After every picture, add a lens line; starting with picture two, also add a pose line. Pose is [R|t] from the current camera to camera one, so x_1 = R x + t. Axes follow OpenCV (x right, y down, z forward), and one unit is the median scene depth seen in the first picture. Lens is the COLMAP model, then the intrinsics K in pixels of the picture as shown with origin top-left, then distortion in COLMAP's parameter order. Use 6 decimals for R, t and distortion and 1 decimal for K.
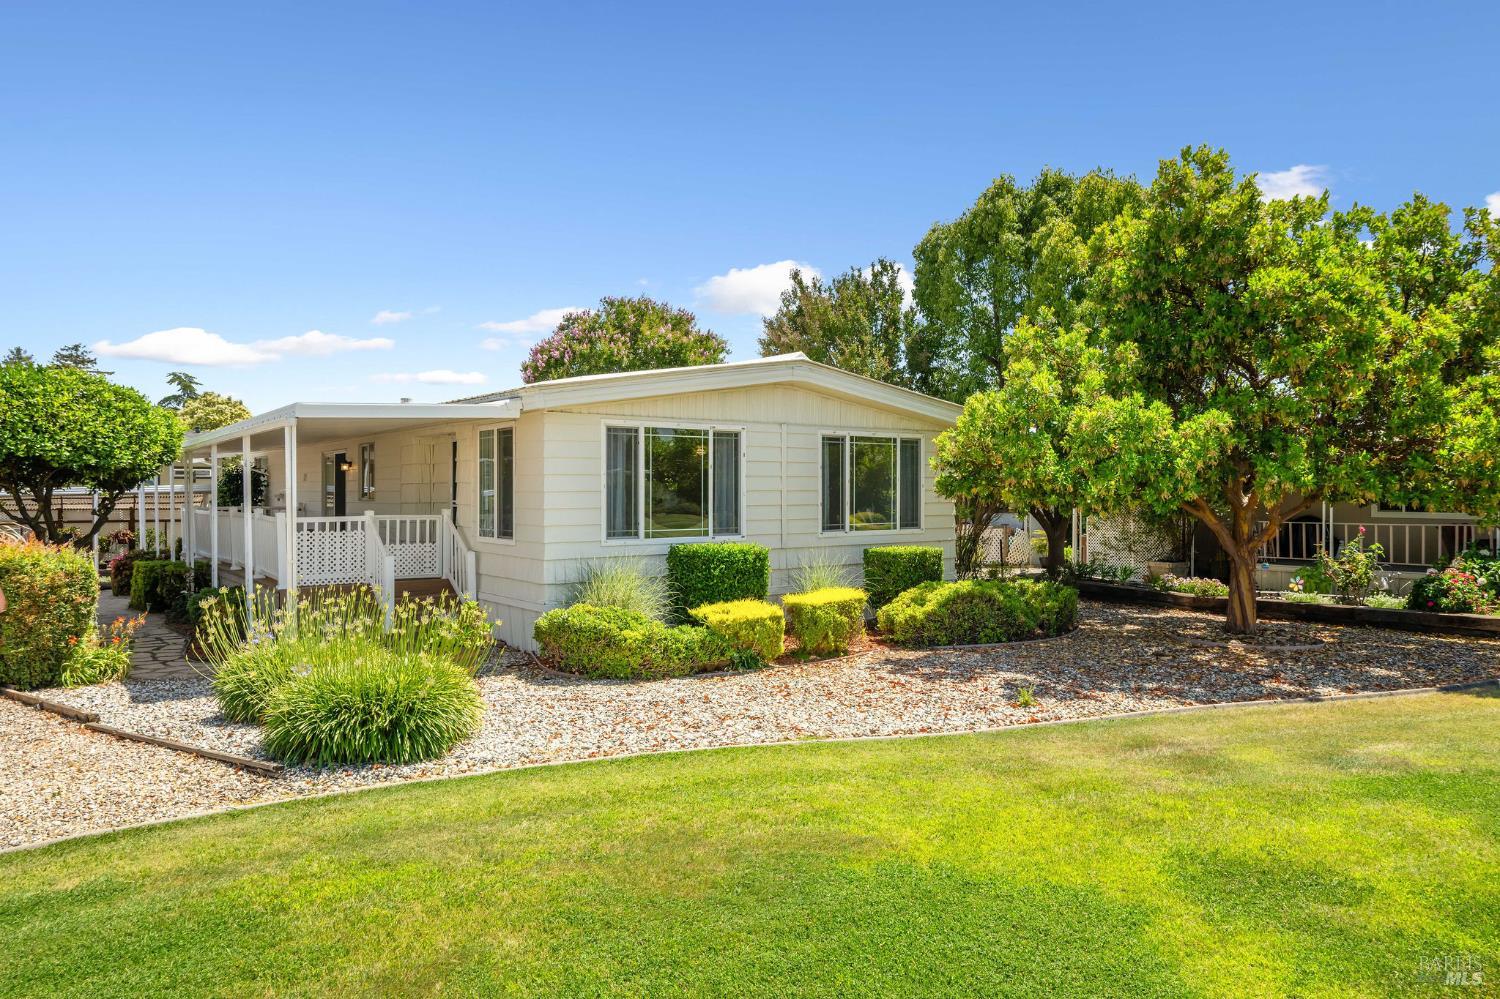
lens RADIAL K [[953.4, 0, 745.1], [0, 953.4, 500.2], [0, 0, 1]] dist [0.006271, 0.000953]
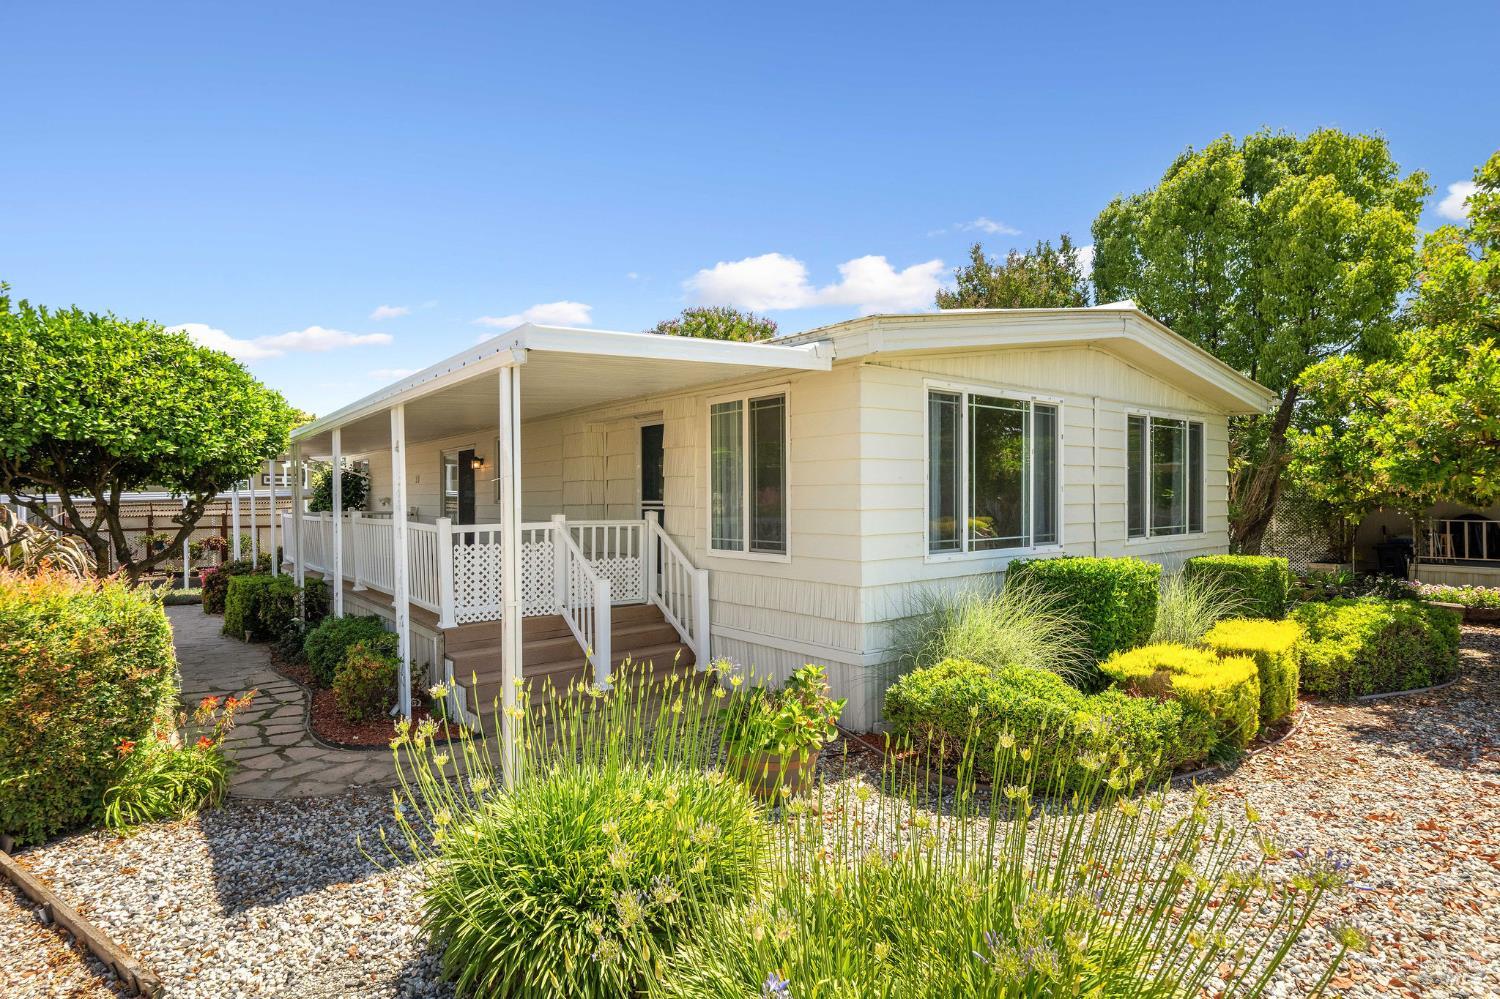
lens RADIAL K [[773.2, 0, 756.3], [0, 773.2, 508.2], [0, 0, 1]] dist [0.005027, 0.000195]
pose [[0.999449, -0.006725, 0.032496, -0.251888], [0.006570, 0.999967, 0.004854, 0.003919], [-0.032527, -0.004638, 0.999460, 0.388353]]
